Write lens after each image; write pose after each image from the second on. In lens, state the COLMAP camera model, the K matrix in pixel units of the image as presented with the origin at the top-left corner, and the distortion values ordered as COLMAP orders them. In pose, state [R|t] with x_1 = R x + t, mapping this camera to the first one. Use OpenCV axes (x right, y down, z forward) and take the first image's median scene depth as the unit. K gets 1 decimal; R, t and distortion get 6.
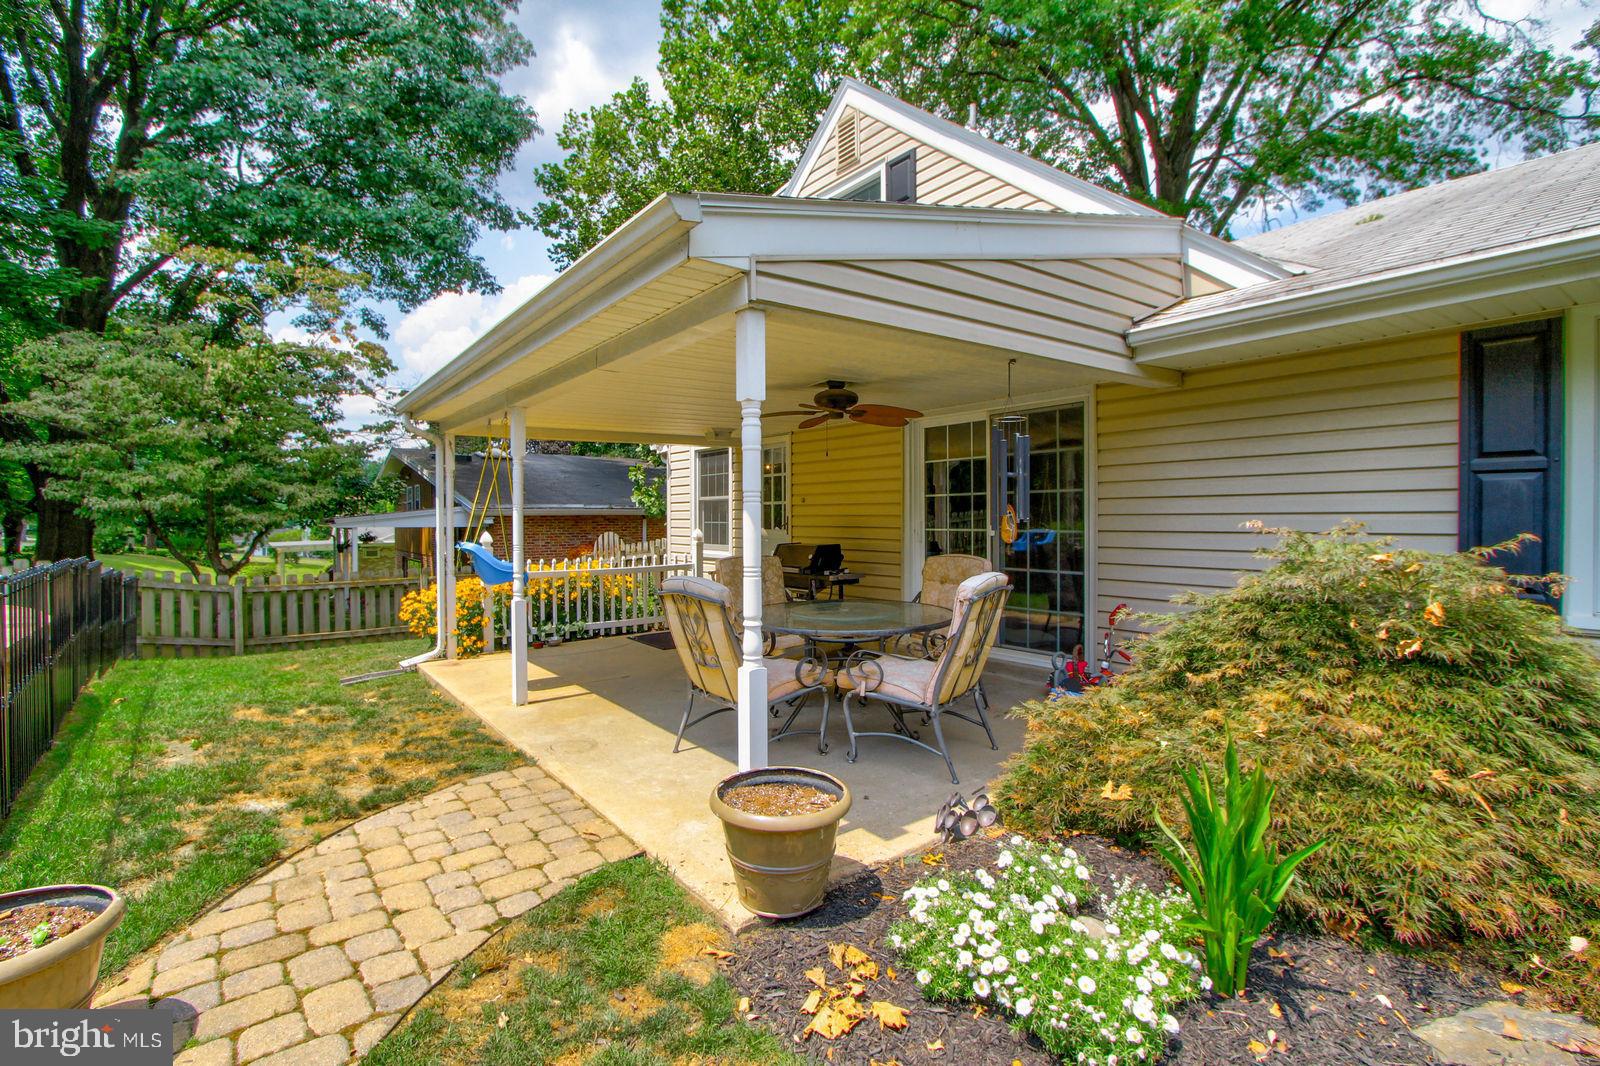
lens RADIAL K [[739.0, 0, 792.9], [0, 739.0, 524.9], [0, 0, 1]] dist [-0.026881, 0.006990]
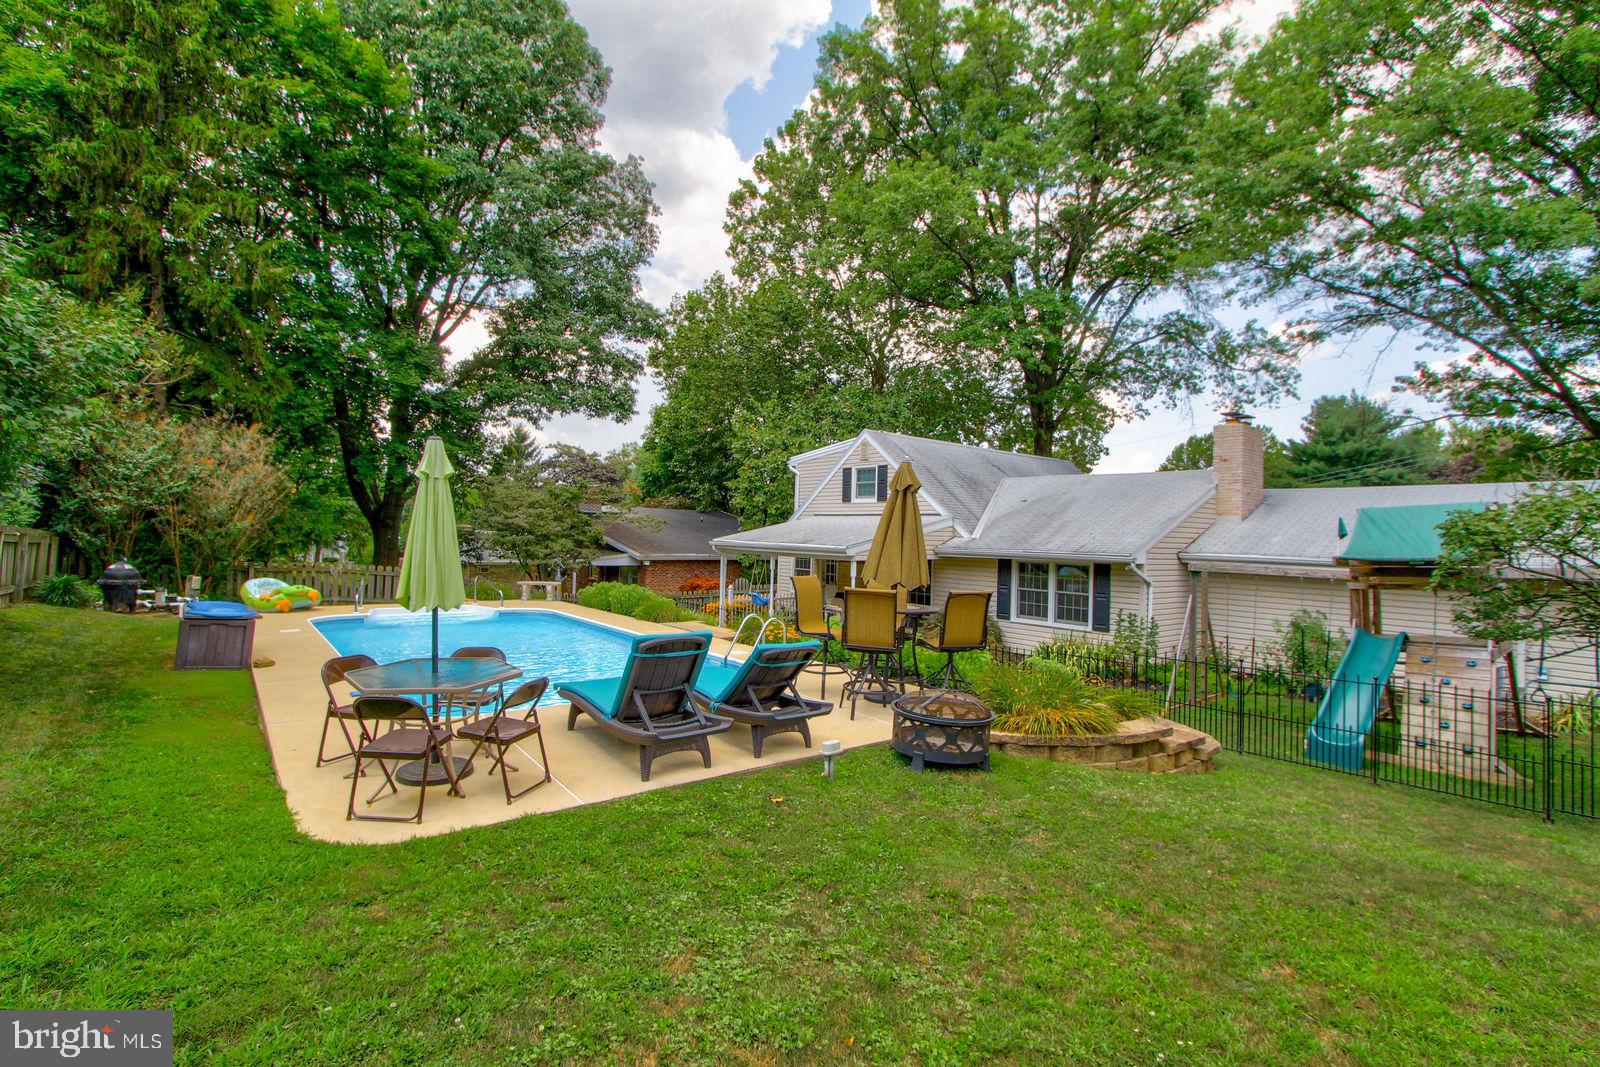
lens RADIAL K [[732.5, 0, 795.2], [0, 732.5, 523.5], [0, 0, 1]] dist [-0.020447, 0.001742]
pose [[0.999021, 0.031475, 0.031100, -0.239018], [-0.030812, 0.999292, -0.021575, -0.149321], [-0.031757, 0.020595, 0.999283, -1.590854]]
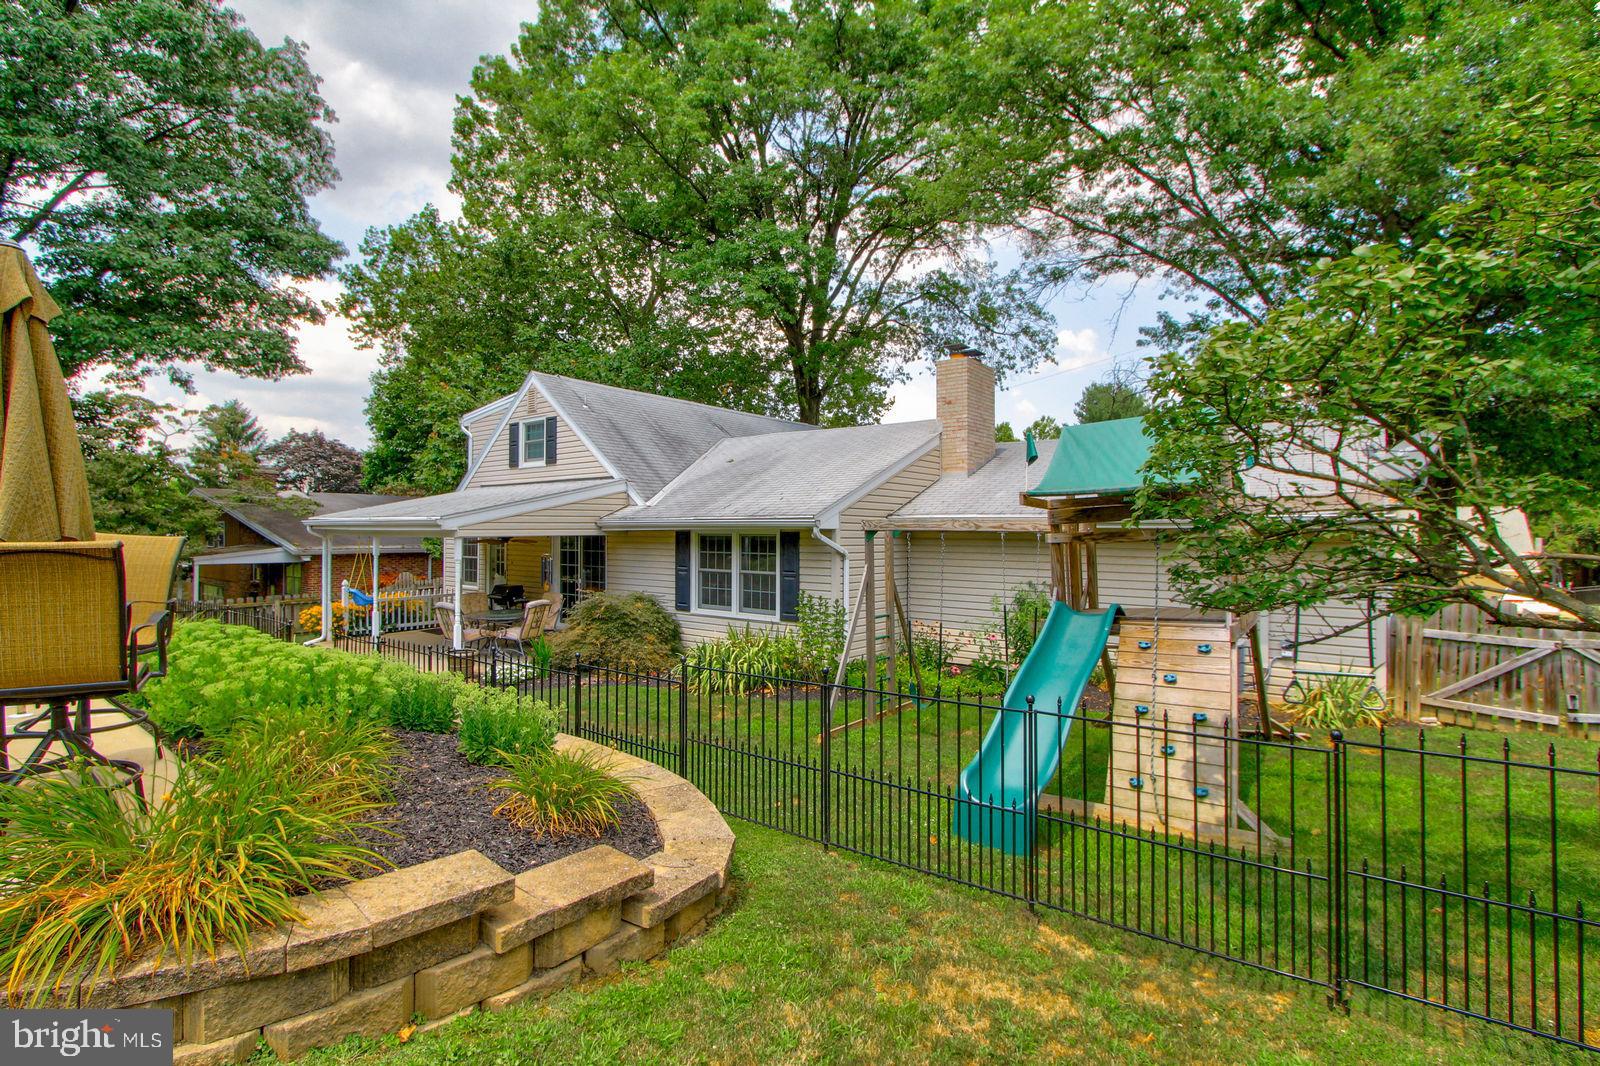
lens RADIAL K [[739.0, 0, 792.9], [0, 739.0, 524.9], [0, 0, 1]] dist [-0.026881, 0.006990]
pose [[0.966368, 0.009727, 0.256980, 0.230250], [-0.005300, 0.999825, -0.017914, -0.100145], [-0.257110, 0.015949, 0.966251, -1.139563]]
